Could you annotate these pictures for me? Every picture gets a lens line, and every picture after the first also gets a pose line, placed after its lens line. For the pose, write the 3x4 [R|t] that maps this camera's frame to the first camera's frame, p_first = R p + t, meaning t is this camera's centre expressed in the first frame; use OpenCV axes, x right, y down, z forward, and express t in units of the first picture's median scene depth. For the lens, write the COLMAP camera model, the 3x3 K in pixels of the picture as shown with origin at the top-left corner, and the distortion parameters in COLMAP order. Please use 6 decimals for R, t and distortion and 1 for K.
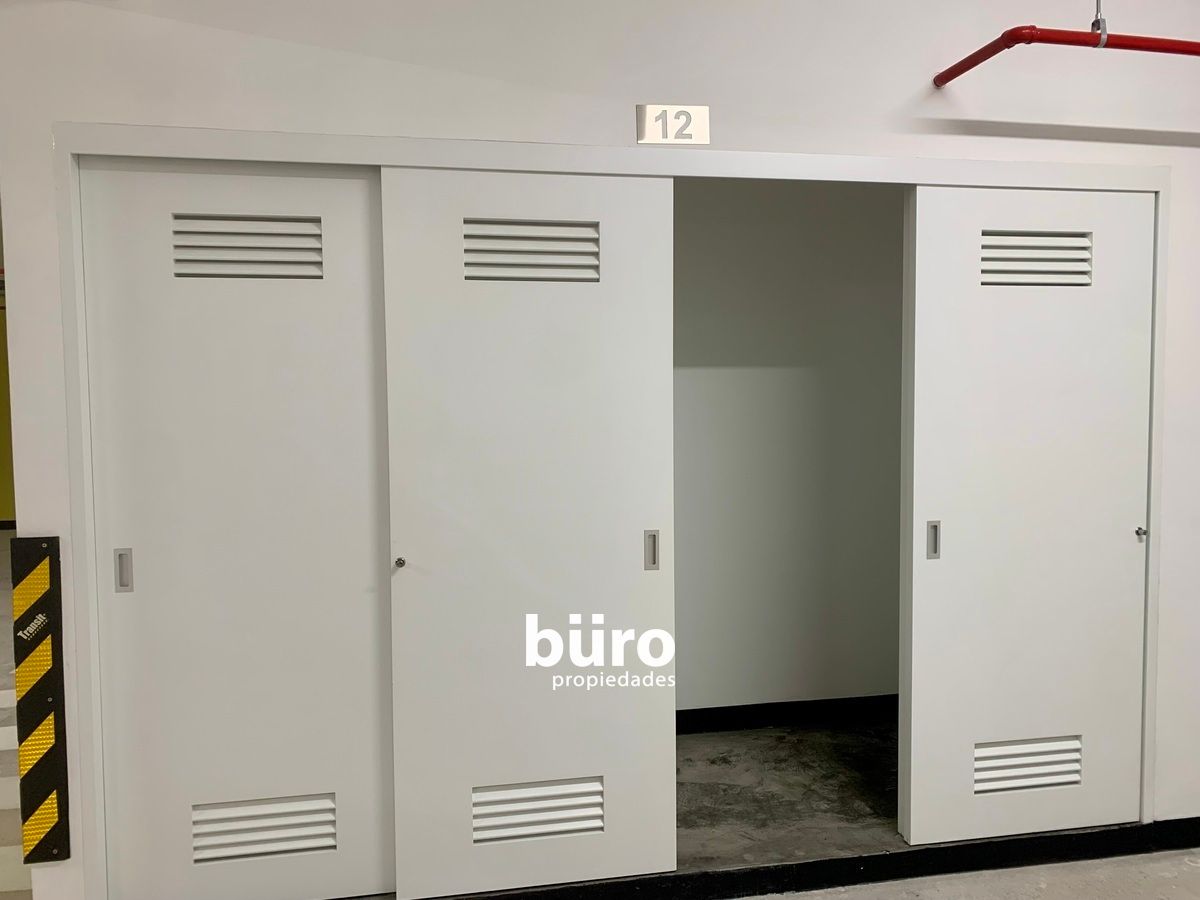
lens RADIAL K [[916.9, 0, 600.1], [0, 916.9, 449.4], [0, 0, 1]] dist [0.041783, 0.002197]
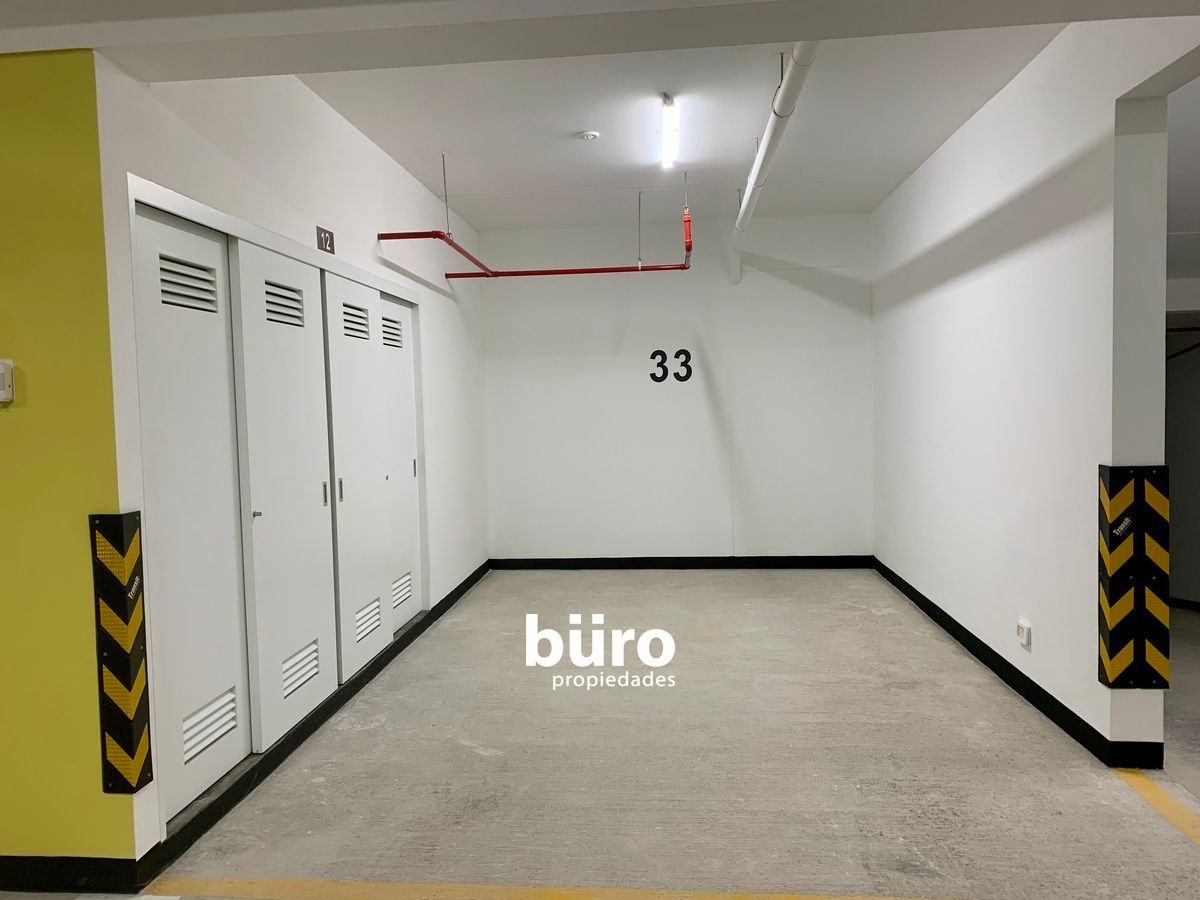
lens RADIAL K [[916.9, 0, 598.9], [0, 916.9, 451.2], [0, 0, 1]] dist [0.041783, 0.002197]
pose [[0.284463, -0.047035, 0.957533, -1.471393], [0.086953, 0.995945, 0.023090, 0.039038], [-0.954736, 0.076692, 0.287399, 0.067529]]
